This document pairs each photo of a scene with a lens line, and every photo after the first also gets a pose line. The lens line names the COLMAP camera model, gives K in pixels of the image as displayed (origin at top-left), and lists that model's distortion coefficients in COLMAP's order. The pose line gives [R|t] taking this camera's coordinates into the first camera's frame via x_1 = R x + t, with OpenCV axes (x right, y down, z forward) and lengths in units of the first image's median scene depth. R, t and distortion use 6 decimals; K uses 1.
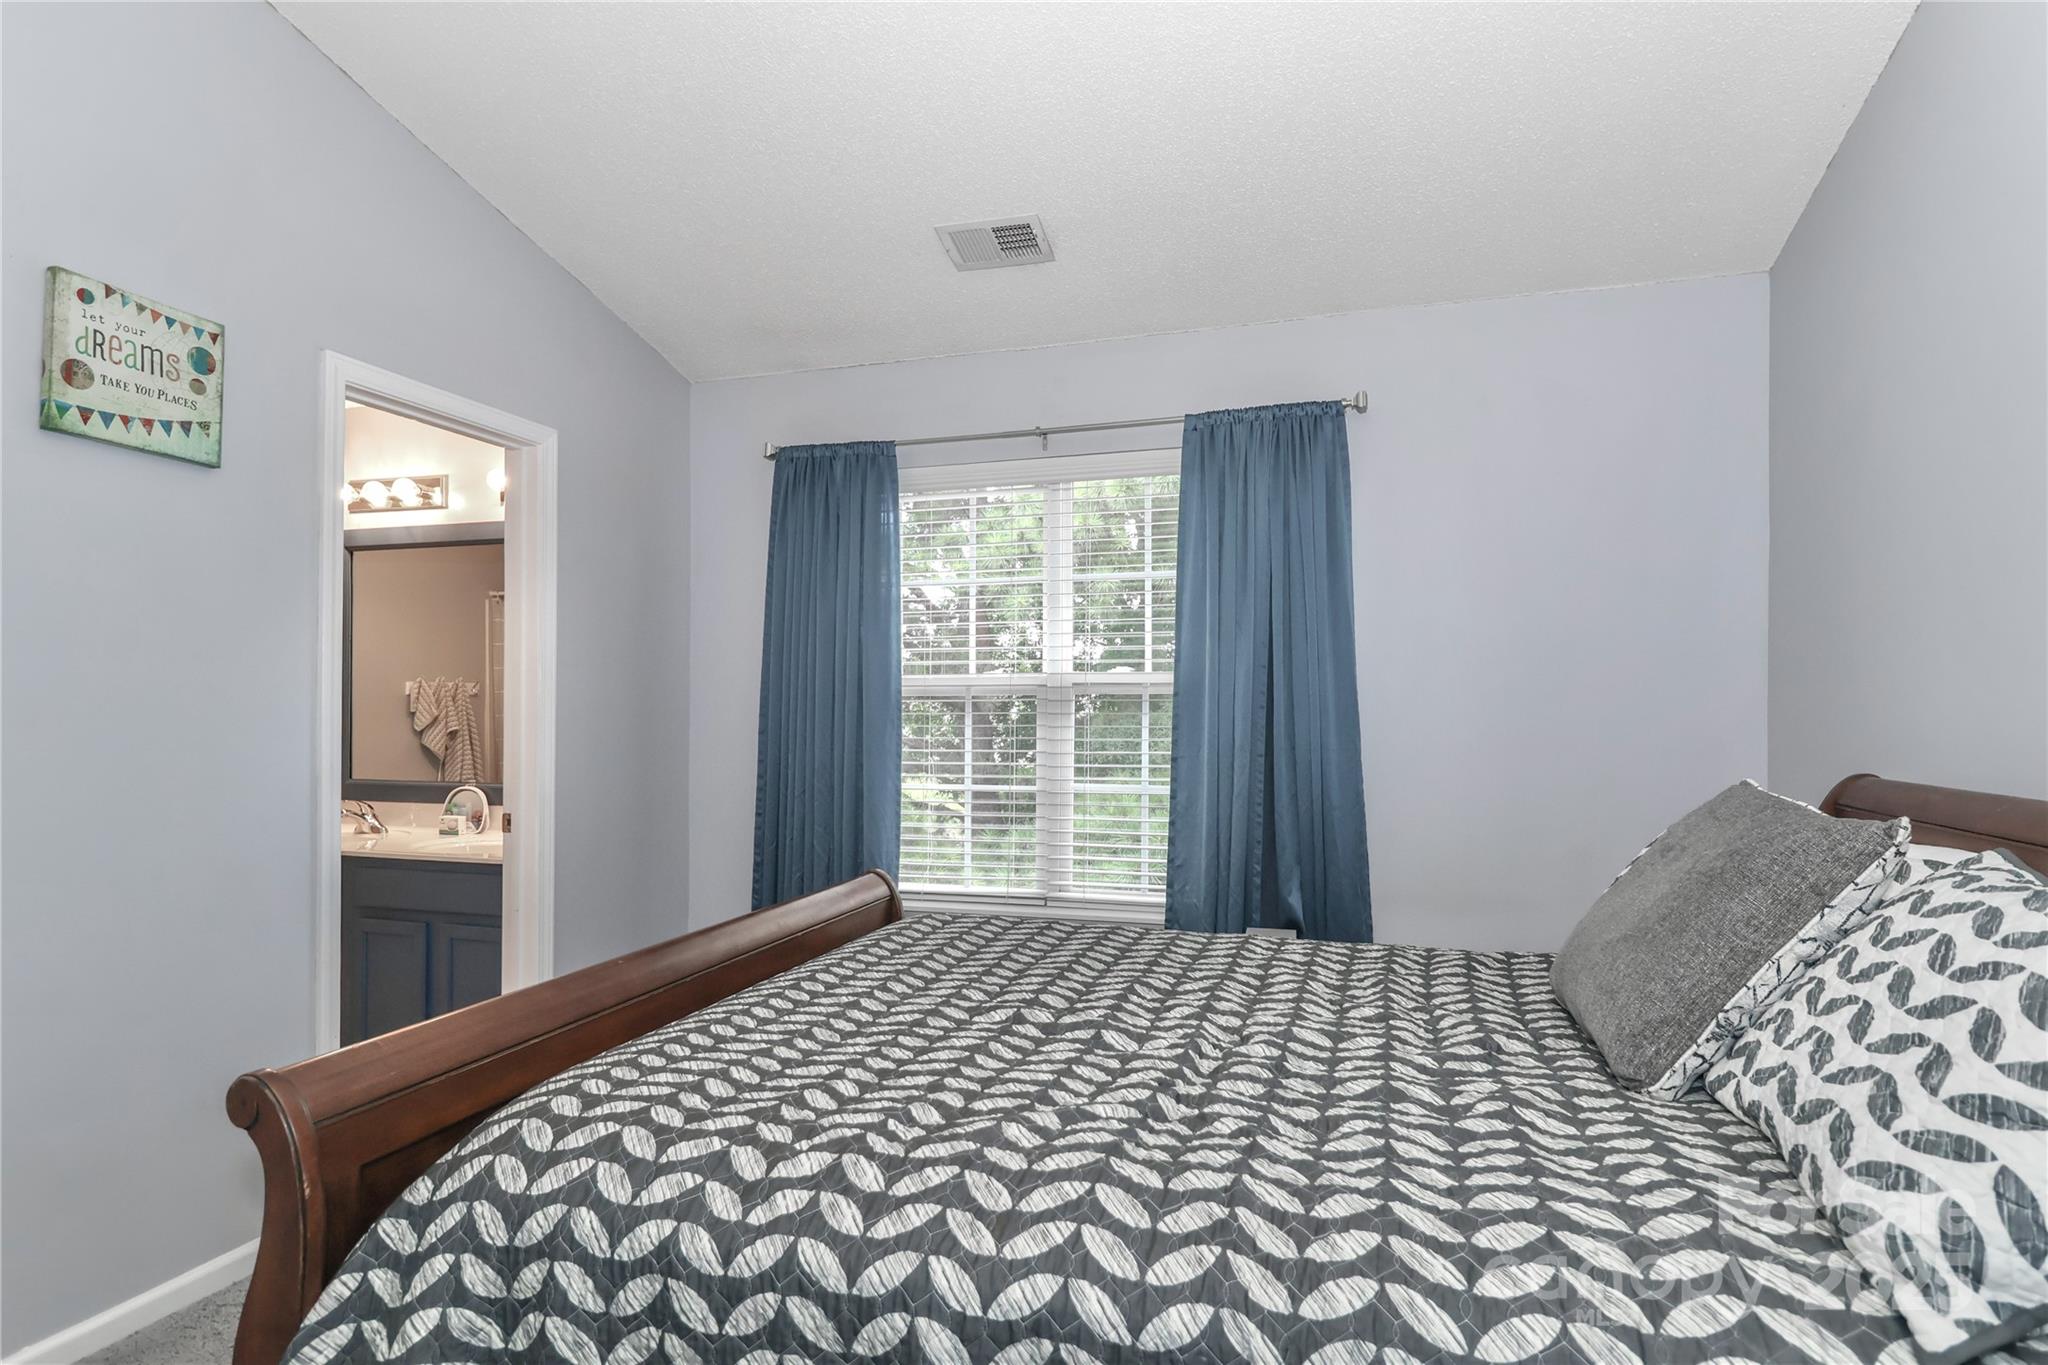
lens RADIAL K [[1062.6, 0, 1026.0], [0, 1062.6, 699.3], [0, 0, 1]] dist [-0.006633, -0.005099]
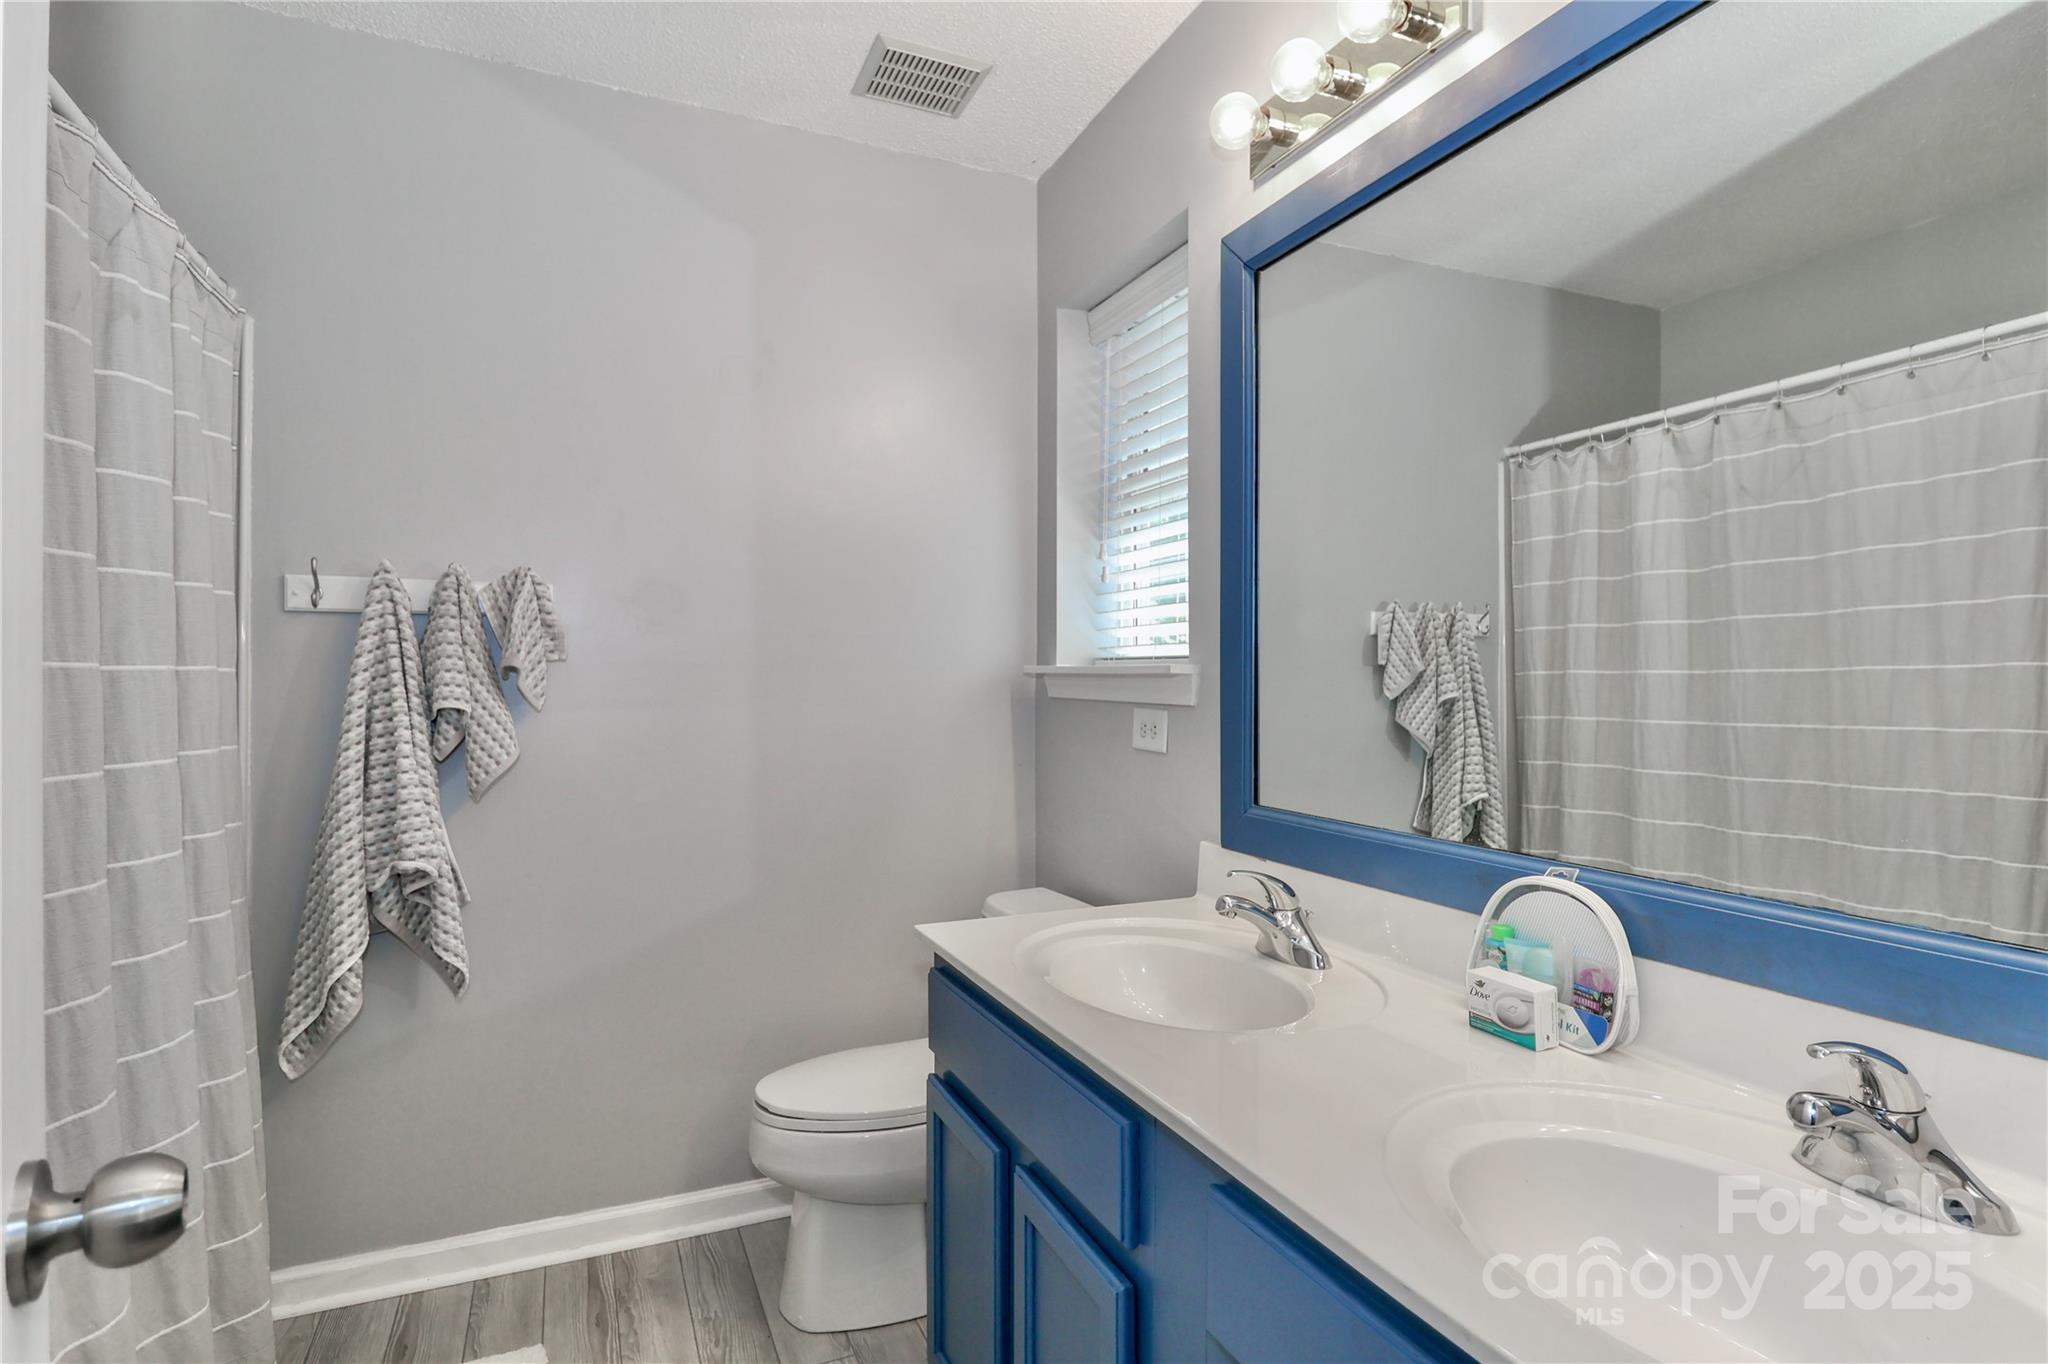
lens RADIAL K [[1062.6, 0, 1025.7], [0, 1062.6, 683.5], [0, 0, 1]] dist [-0.006633, -0.005099]
pose [[0.665228, -0.004427, -0.746627, -0.481667], [0.015088, 0.999858, 0.007515, 0.024395], [0.746488, -0.016264, 0.665200, 0.822711]]
